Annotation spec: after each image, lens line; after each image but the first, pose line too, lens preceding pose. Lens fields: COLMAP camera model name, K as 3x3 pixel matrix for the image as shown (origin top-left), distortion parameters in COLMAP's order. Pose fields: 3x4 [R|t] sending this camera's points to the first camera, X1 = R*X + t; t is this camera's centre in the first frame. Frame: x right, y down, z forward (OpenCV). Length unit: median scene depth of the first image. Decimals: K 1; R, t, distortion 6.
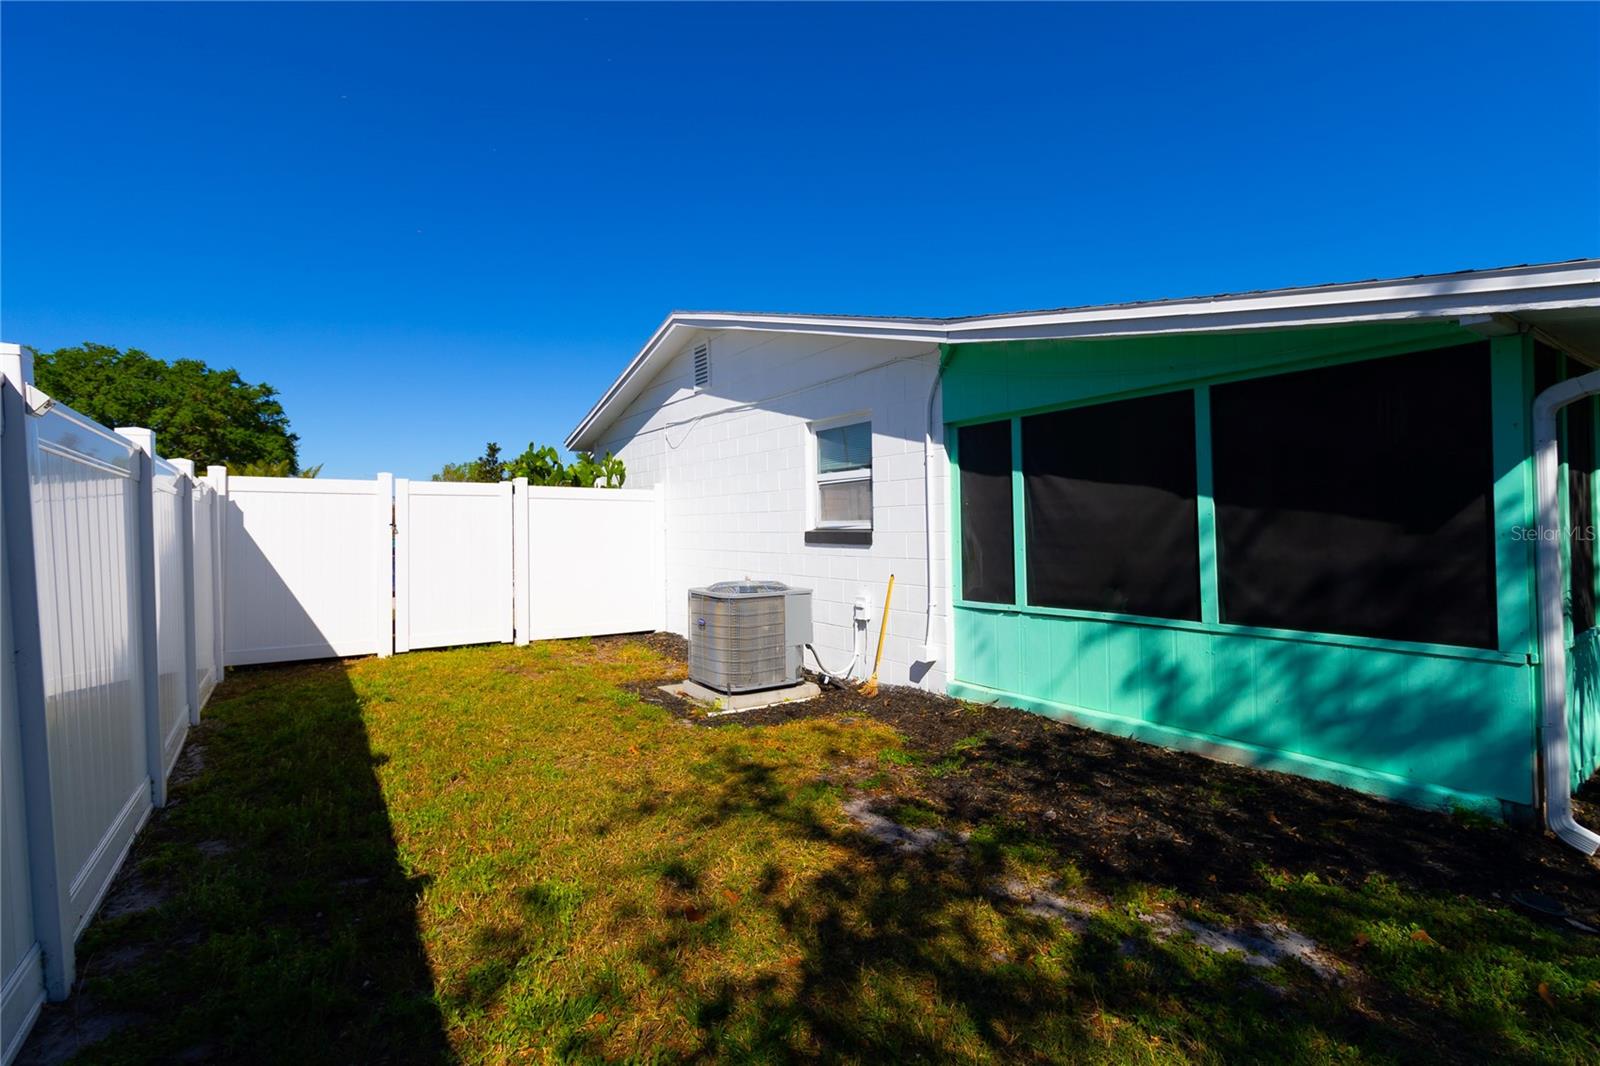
lens RADIAL K [[707.6, 0, 800.0], [0, 707.6, 533.0], [0, 0, 1]] dist [0.016326, 0.000024]
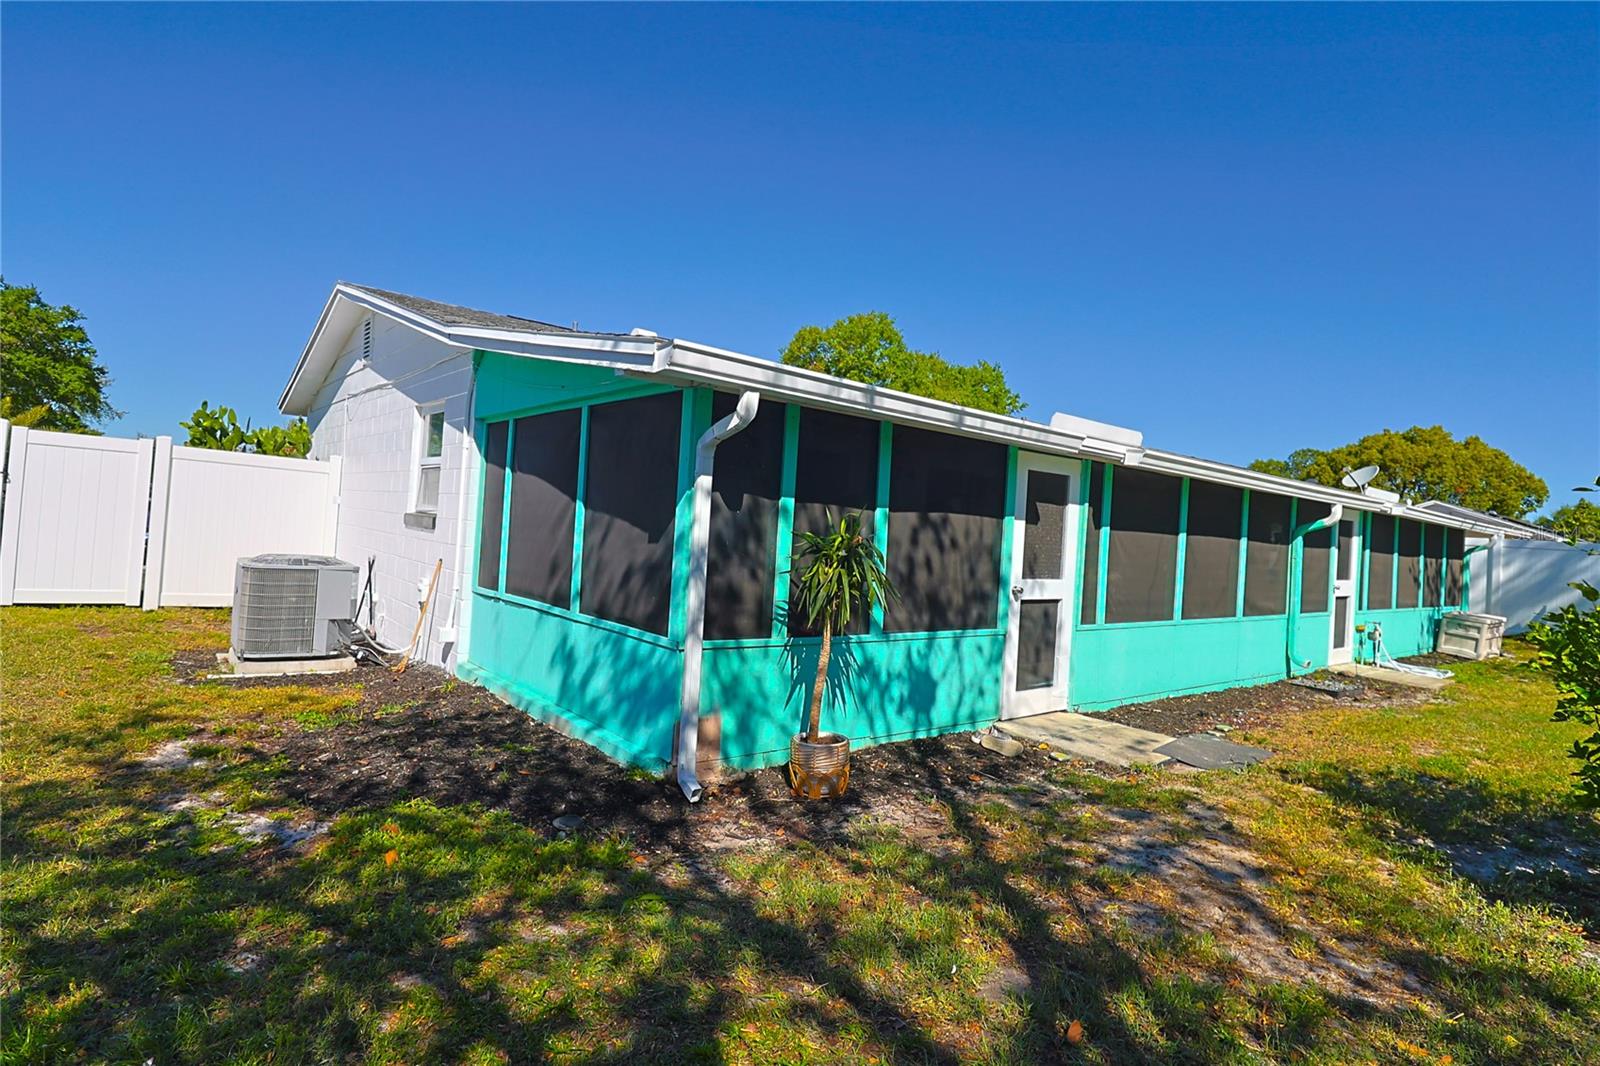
lens RADIAL K [[791.2, 0, 800.0], [0, 791.2, 533.0], [0, 0, 1]] dist [-0.002982, -0.001013]
pose [[0.993117, 0.082441, 0.083204, 0.412145], [-0.082234, 0.996595, -0.005920, -0.011954], [-0.083409, -0.000963, 0.996515, -0.149442]]
